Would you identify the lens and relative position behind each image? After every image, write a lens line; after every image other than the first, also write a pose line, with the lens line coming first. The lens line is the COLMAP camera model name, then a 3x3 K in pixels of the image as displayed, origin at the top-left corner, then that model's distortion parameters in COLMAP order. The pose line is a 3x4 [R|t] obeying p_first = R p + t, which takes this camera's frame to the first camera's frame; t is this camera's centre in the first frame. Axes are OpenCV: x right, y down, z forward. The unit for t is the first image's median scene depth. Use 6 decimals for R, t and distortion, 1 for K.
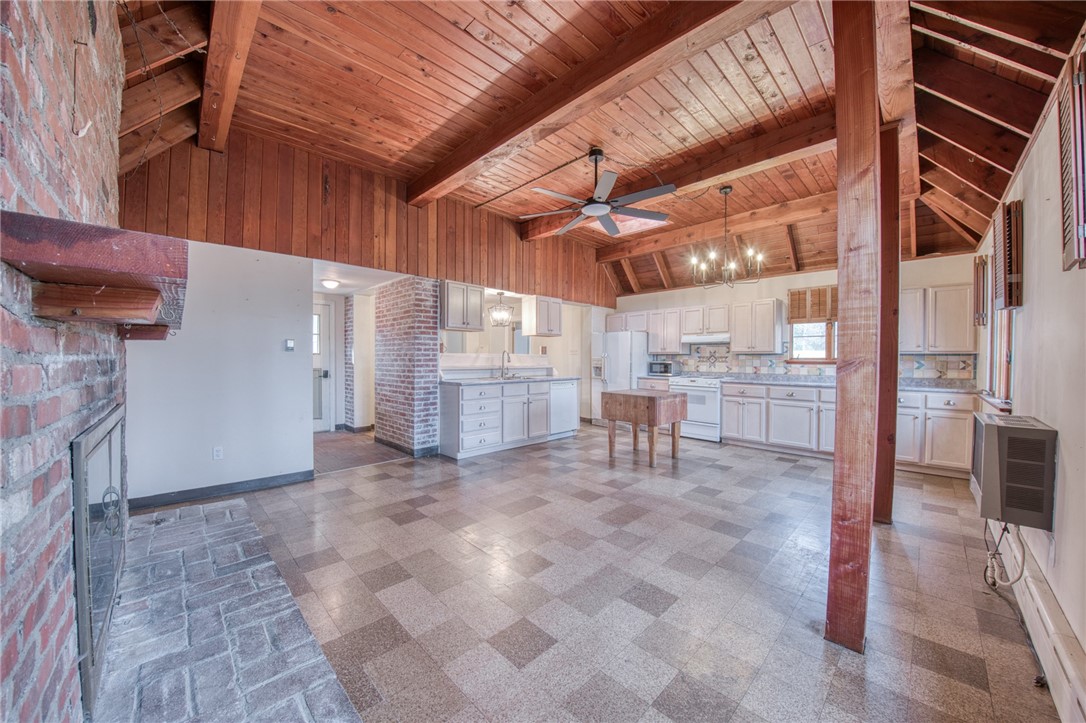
lens RADIAL K [[382.0, 0, 533.5], [0, 382.0, 354.4], [0, 0, 1]] dist [-0.010334, -0.000246]
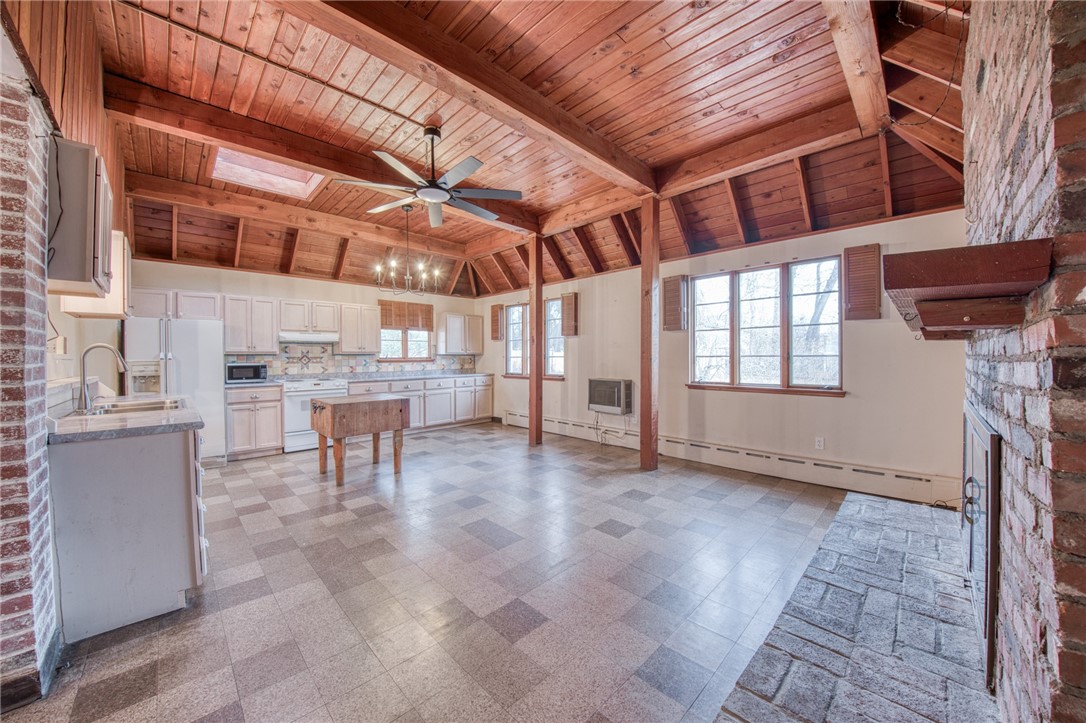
lens RADIAL K [[389.0, 0, 523.7], [0, 389.0, 360.1], [0, 0, 1]] dist [-0.029024, -0.000261]
pose [[0.002001, -0.012125, 0.999924, -0.532603], [0.000268, 0.999926, 0.012124, 0.002032], [-0.999998, 0.000244, 0.002004, 0.558813]]
